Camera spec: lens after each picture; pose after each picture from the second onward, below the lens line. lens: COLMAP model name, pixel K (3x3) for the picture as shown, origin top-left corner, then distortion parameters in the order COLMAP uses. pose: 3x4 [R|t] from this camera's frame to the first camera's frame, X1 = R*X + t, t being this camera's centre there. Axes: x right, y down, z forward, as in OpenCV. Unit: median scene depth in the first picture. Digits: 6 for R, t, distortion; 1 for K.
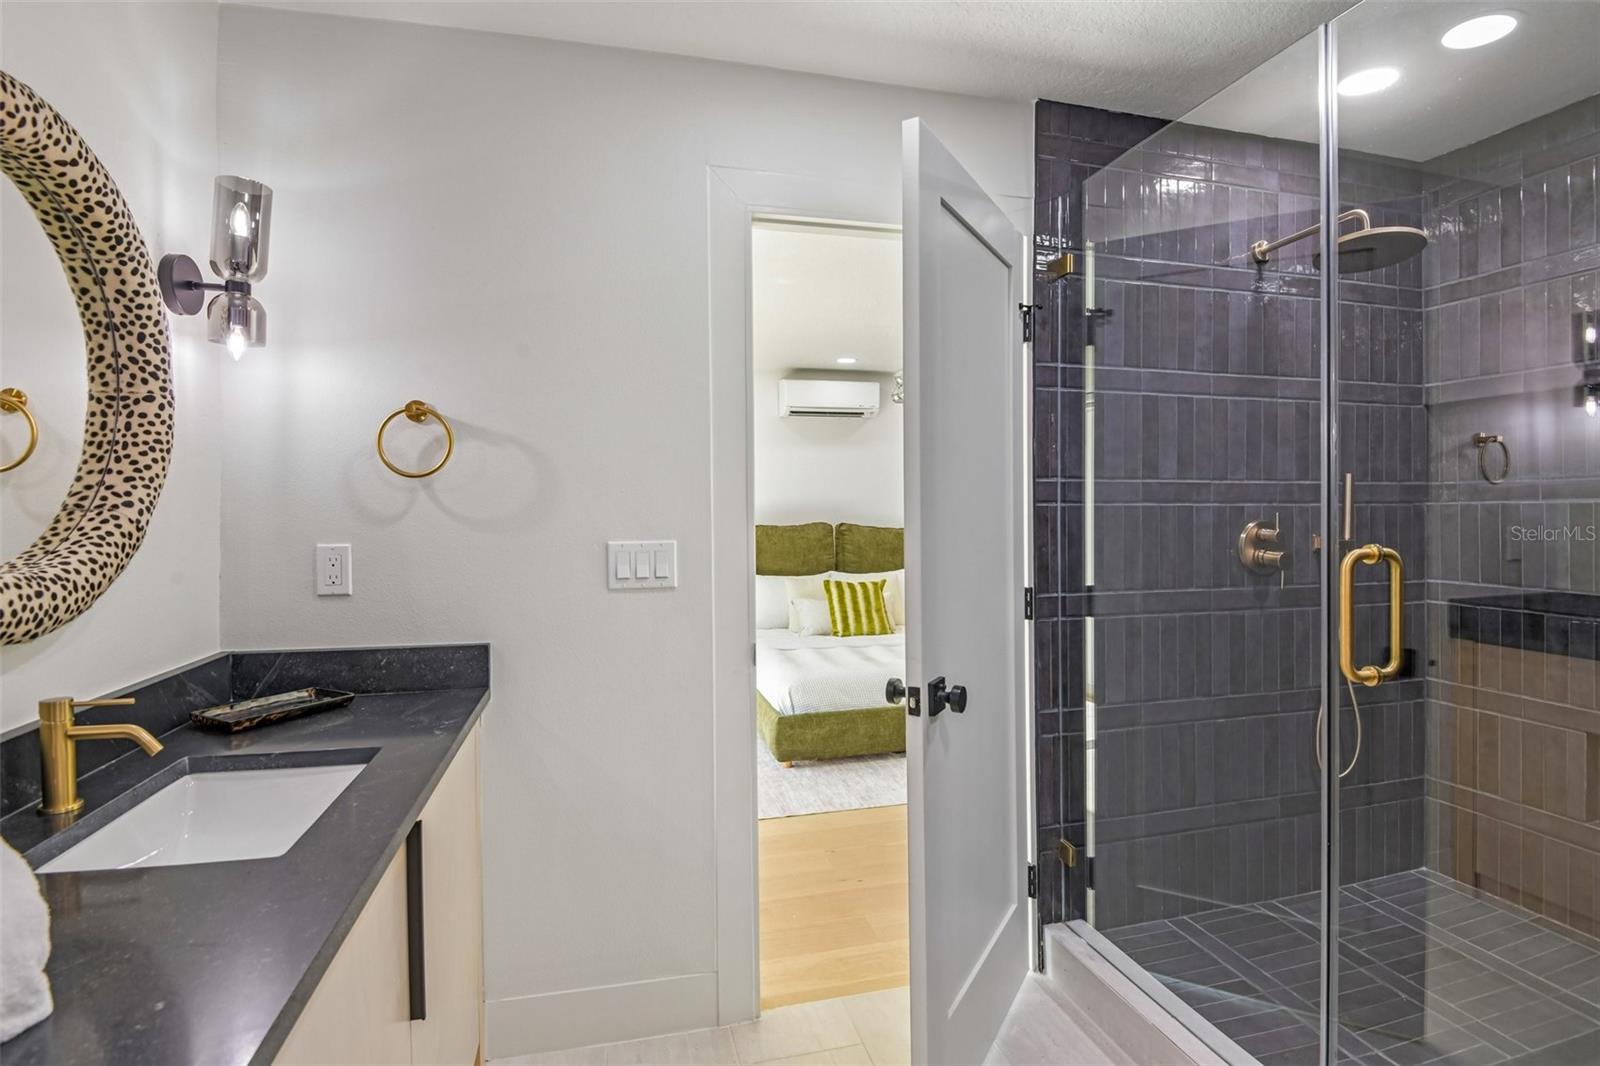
lens RADIAL K [[766.0, 0, 802.3], [0, 766.0, 515.6], [0, 0, 1]] dist [-0.046792, -0.001088]
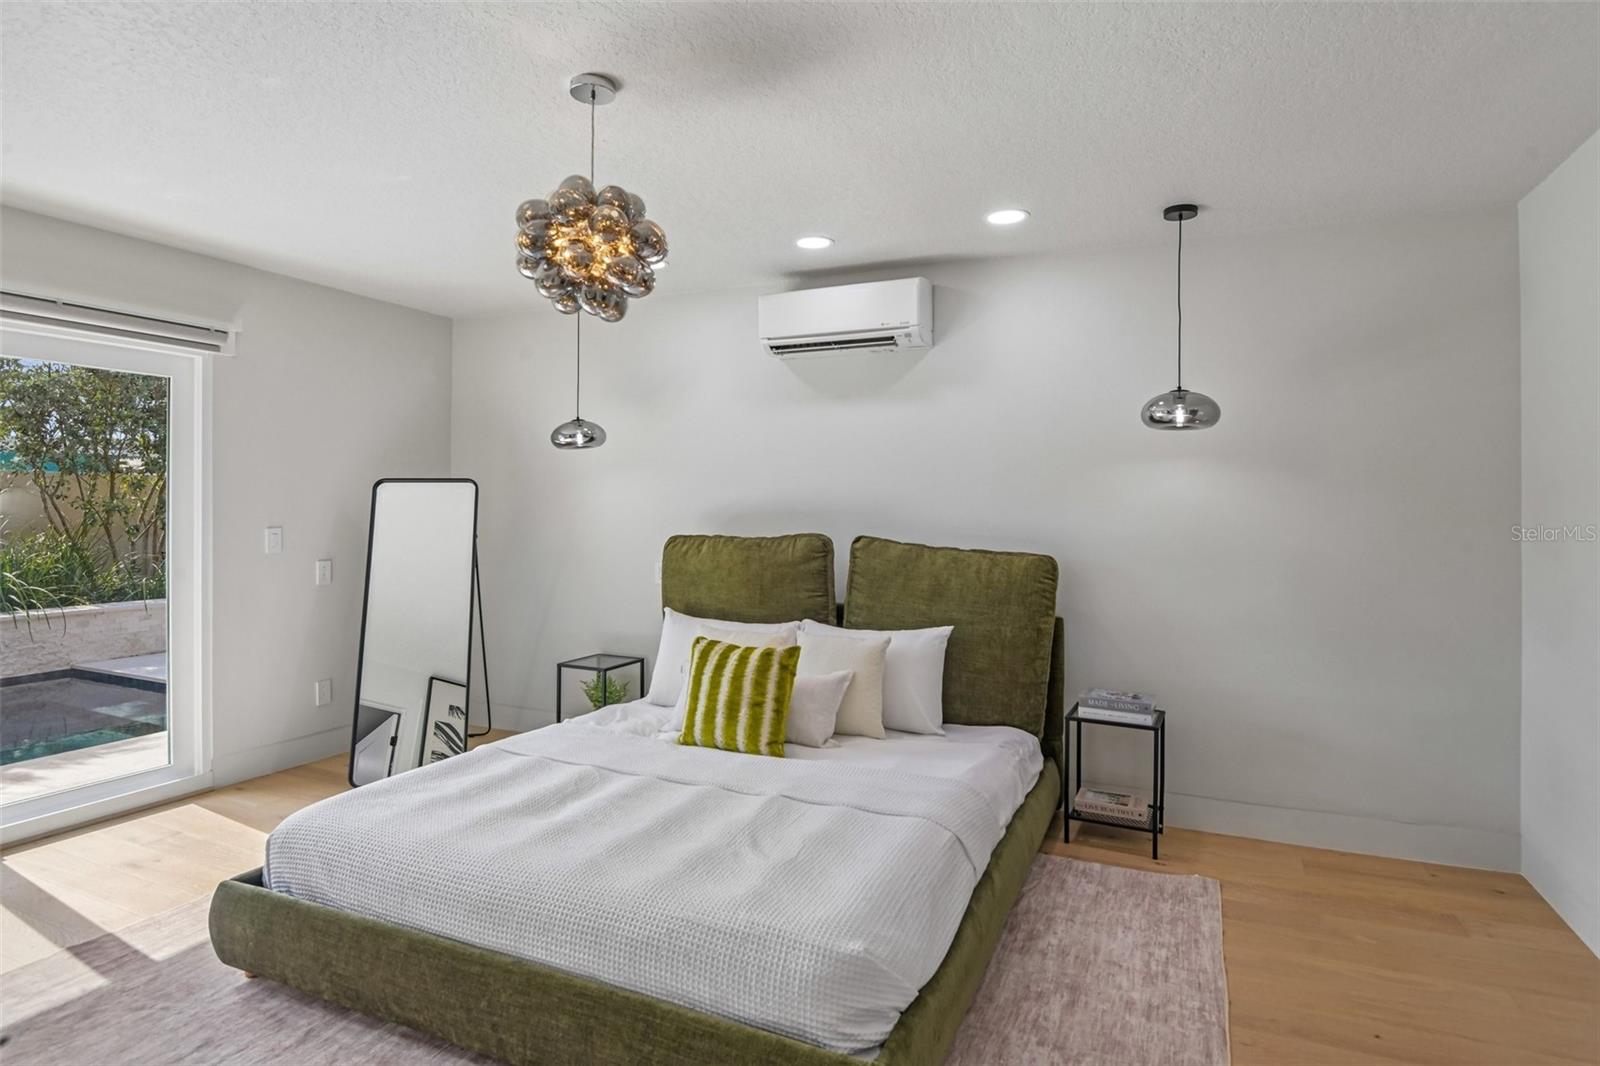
lens RADIAL K [[866.3, 0, 797.7], [0, 866.3, 506.6], [0, 0, 1]] dist [0.025099, -0.054852]
pose [[0.771169, 0.011329, -0.636529, 0.448744], [-0.021067, 0.999748, -0.007730, -0.006730], [0.636282, 0.019370, 0.771214, 0.509242]]
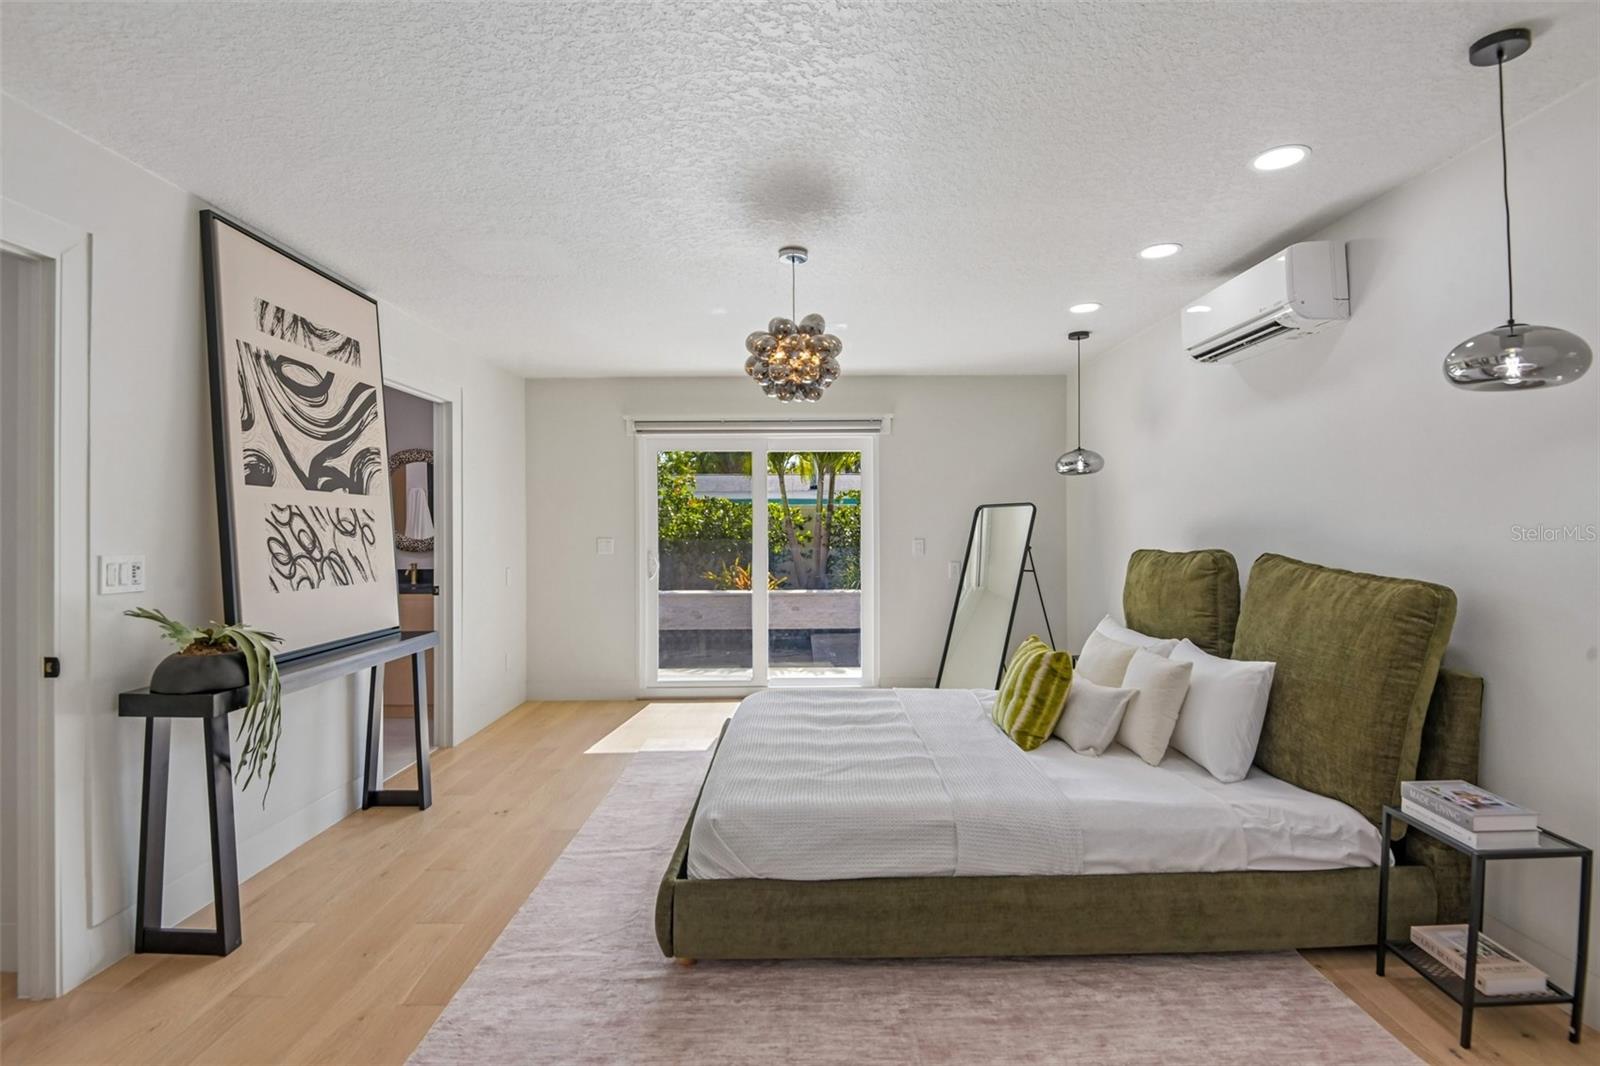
lens RADIAL K [[766.0, 0, 802.3], [0, 766.0, 515.6], [0, 0, 1]] dist [-0.046792, -0.001088]
pose [[-0.265798, -0.004186, -0.964020, 0.642199], [-0.004872, 0.999984, -0.002999, -0.012601], [0.964016, 0.003900, -0.265814, 0.901318]]
